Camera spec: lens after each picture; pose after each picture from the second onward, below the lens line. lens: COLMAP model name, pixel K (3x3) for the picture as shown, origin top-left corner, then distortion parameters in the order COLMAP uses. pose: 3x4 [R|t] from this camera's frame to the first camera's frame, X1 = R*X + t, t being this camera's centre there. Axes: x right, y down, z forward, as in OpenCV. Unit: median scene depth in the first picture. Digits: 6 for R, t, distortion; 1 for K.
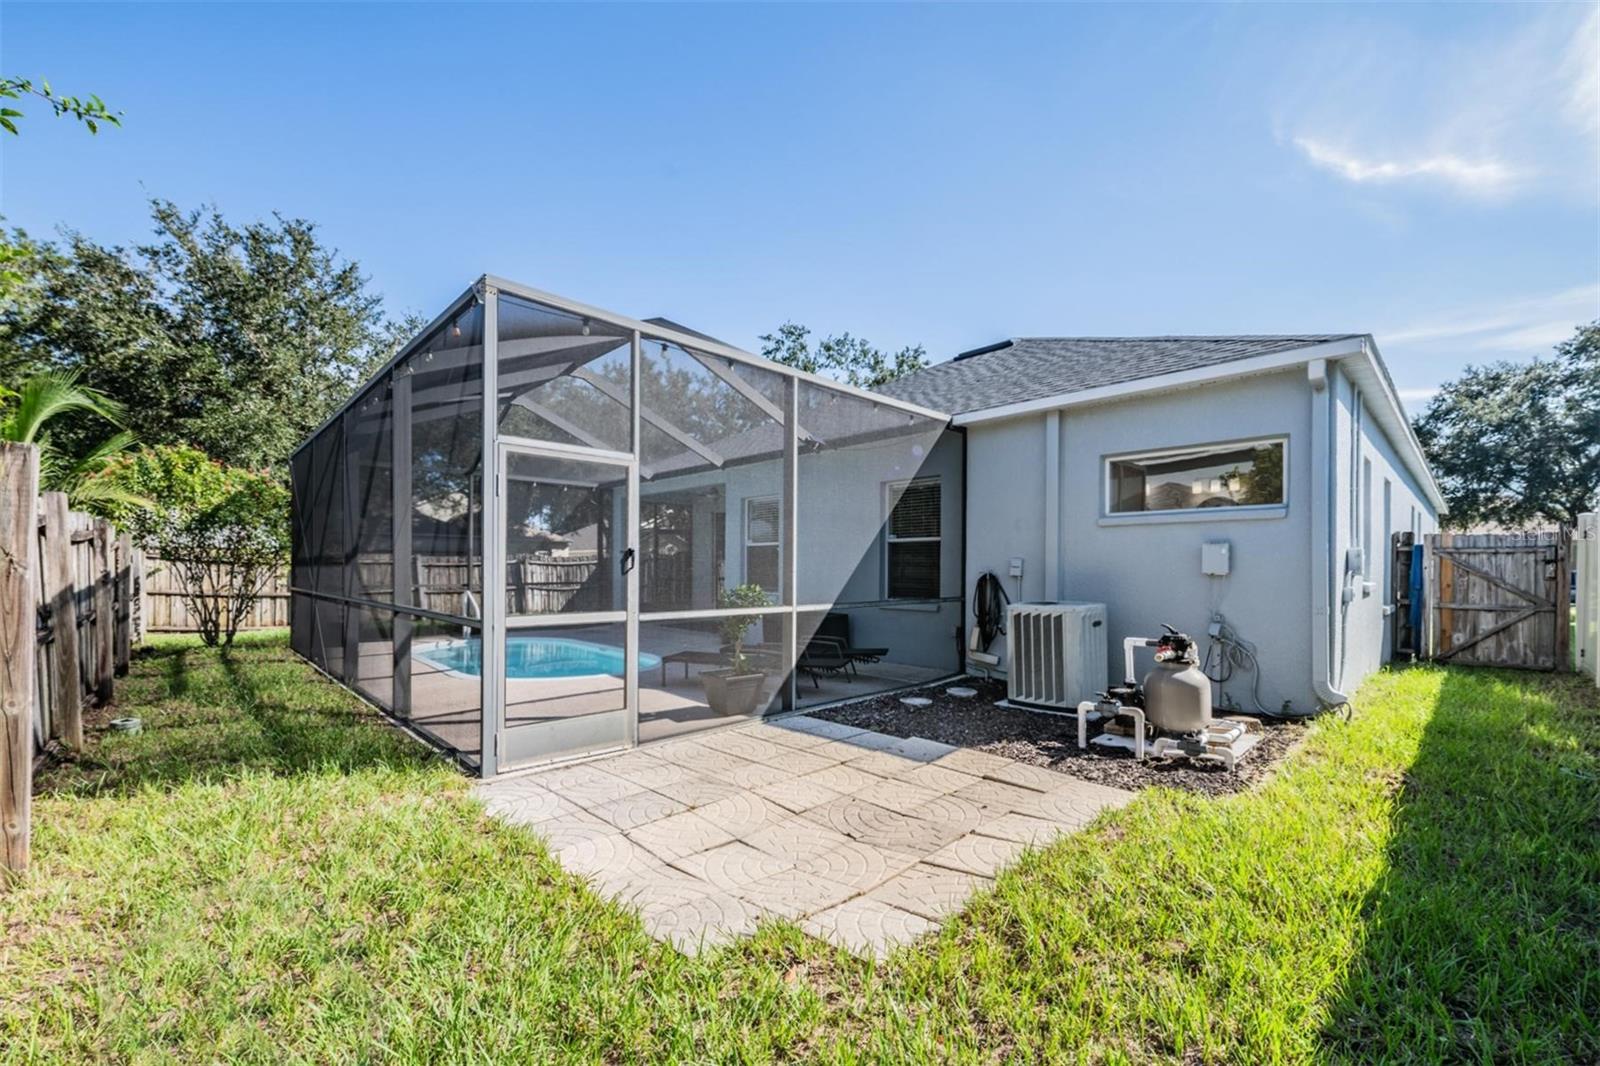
lens RADIAL K [[650.5, 0, 801.5], [0, 650.5, 560.2], [0, 0, 1]] dist [0.001171, -0.000042]
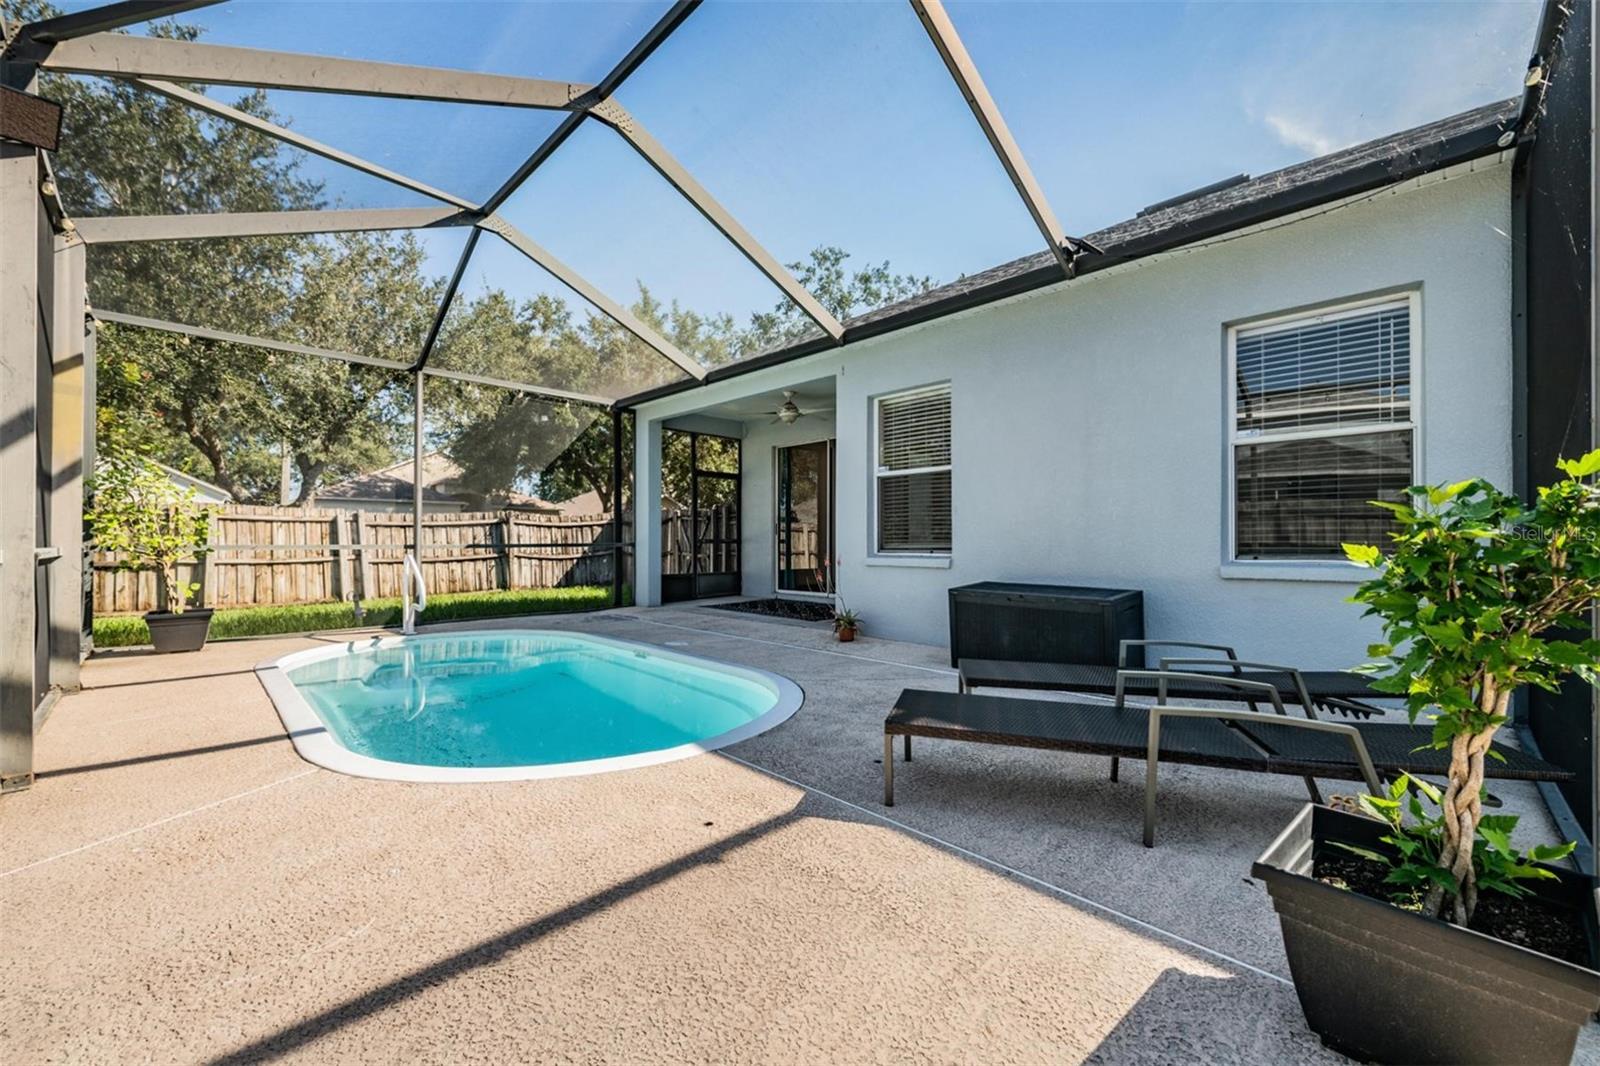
lens RADIAL K [[642.5, 0, 800.0], [0, 642.5, 533.0], [0, 0, 1]] dist [0.008187, -0.000262]
pose [[0.999840, -0.003485, 0.017548, -0.064324], [0.003532, 0.999990, -0.002647, 0.012070], [-0.017539, 0.002709, 0.999843, 0.158221]]
